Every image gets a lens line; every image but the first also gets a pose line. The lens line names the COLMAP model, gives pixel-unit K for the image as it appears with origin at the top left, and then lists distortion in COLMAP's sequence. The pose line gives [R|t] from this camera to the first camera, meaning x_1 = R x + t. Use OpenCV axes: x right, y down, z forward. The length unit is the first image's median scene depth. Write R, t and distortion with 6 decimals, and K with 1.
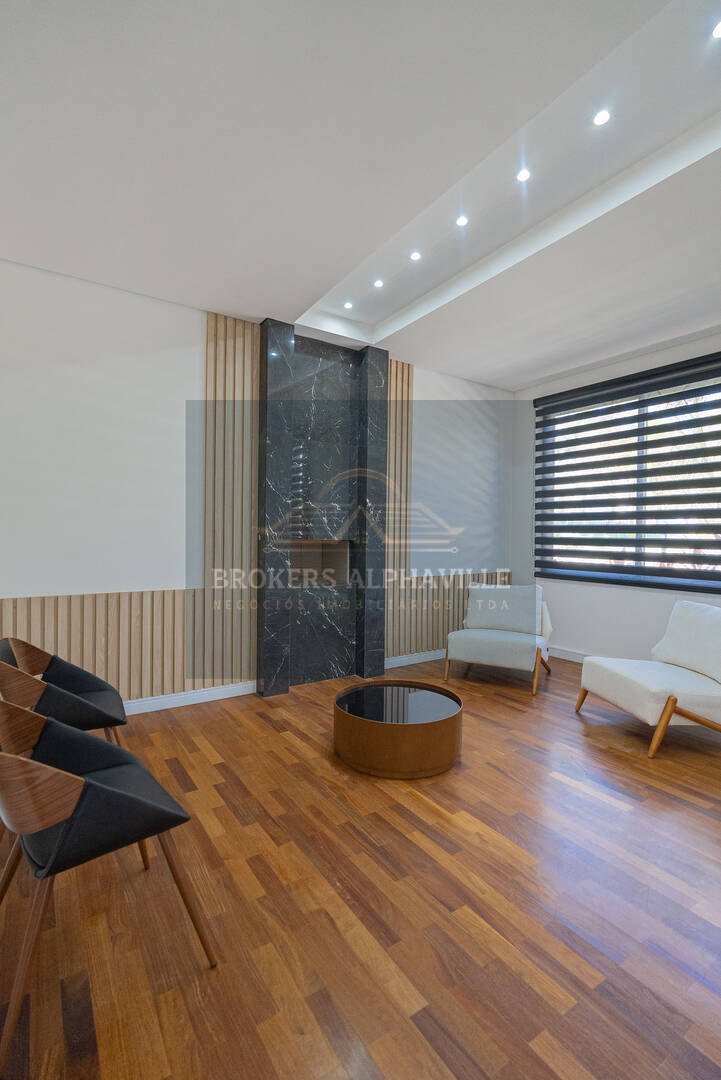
lens RADIAL K [[477.9, 0, 360.5], [0, 477.9, 540.0], [0, 0, 1]] dist [-0.001946, 0.000151]
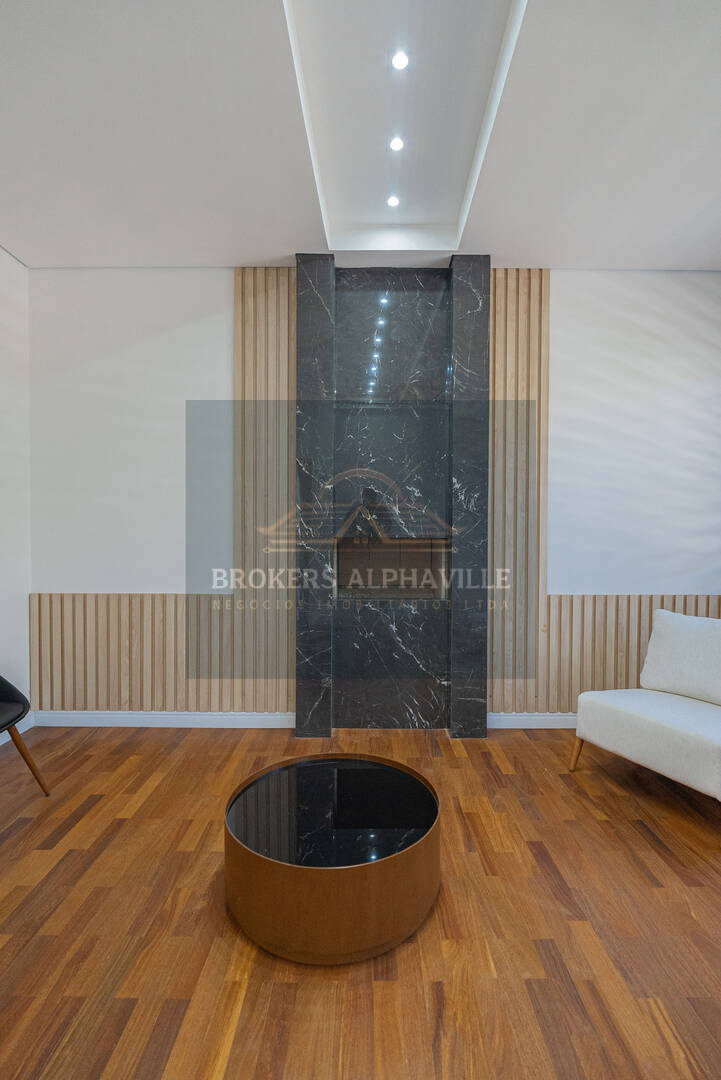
lens RADIAL K [[500.7, 0, 360.5], [0, 500.7, 540.0], [0, 0, 1]] dist [0.002022, 0.000082]
pose [[0.837302, -0.000871, -0.546740, 0.342113], [-0.002409, 0.999983, -0.005282, 0.008995], [0.546736, 0.005740, 0.837286, 0.369098]]
